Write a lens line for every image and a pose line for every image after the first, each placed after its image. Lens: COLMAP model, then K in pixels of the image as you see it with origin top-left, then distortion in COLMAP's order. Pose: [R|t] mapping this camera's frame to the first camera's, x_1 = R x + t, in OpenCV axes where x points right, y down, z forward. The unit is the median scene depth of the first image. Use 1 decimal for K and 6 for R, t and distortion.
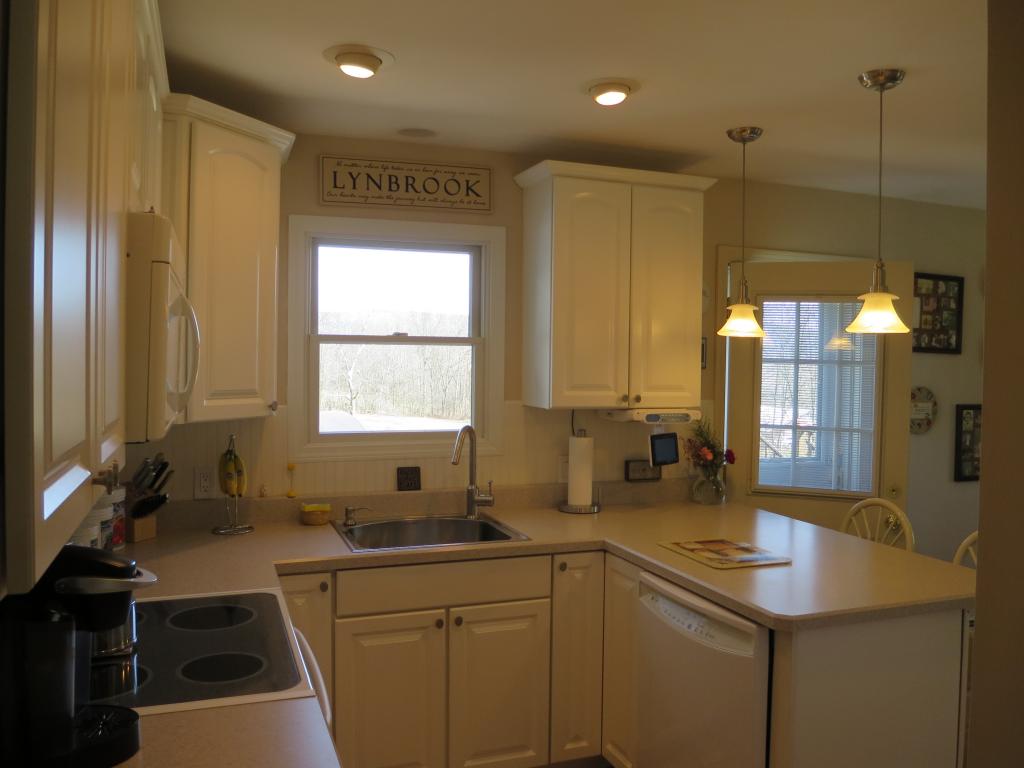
lens RADIAL K [[856.2, 0, 511.8], [0, 856.2, 381.6], [0, 0, 1]] dist [-0.066111, 0.030155]
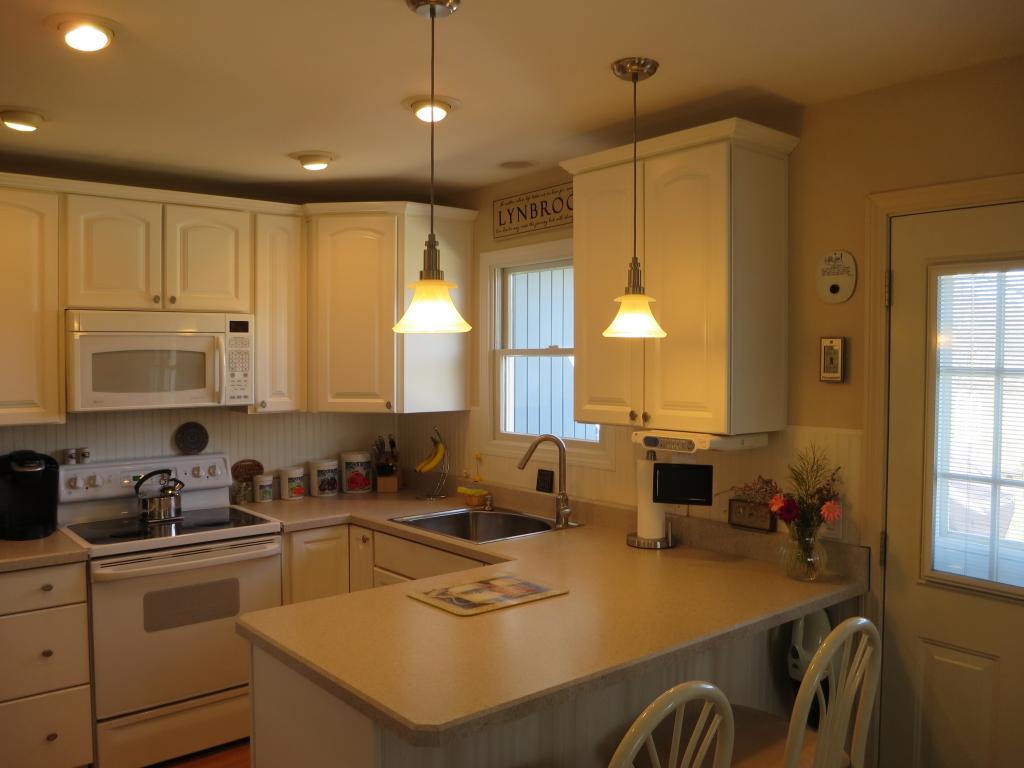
lens RADIAL K [[856.2, 0, 508.4], [0, 856.2, 379.5], [0, 0, 1]] dist [-0.066111, 0.030155]
pose [[0.334645, 0.008667, -0.942305, 0.894781], [-0.021097, 0.999776, 0.001703, -0.015339], [0.942108, 0.019310, 0.334753, 0.603150]]
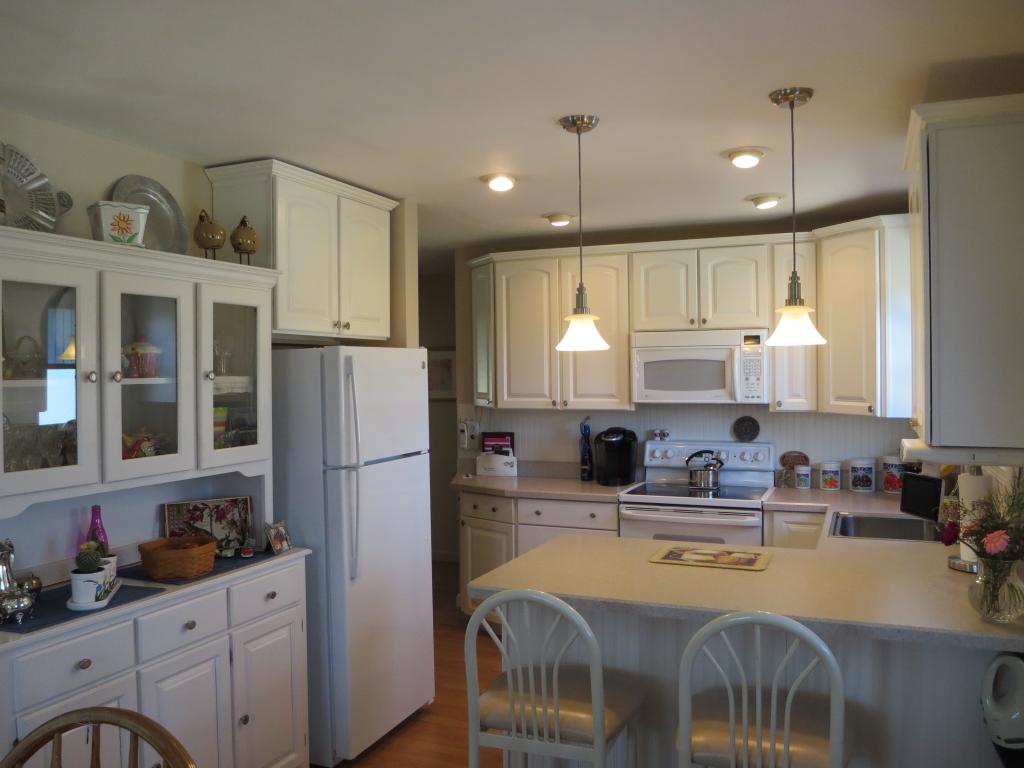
lens RADIAL K [[856.2, 0, 507.0], [0, 856.2, 385.4], [0, 0, 1]] dist [-0.066111, 0.030155]
pose [[-0.698437, 0.007132, -0.715636, 0.986271], [-0.023669, 0.999173, 0.033058, -0.037228], [0.715280, 0.040027, -0.697691, 1.308592]]
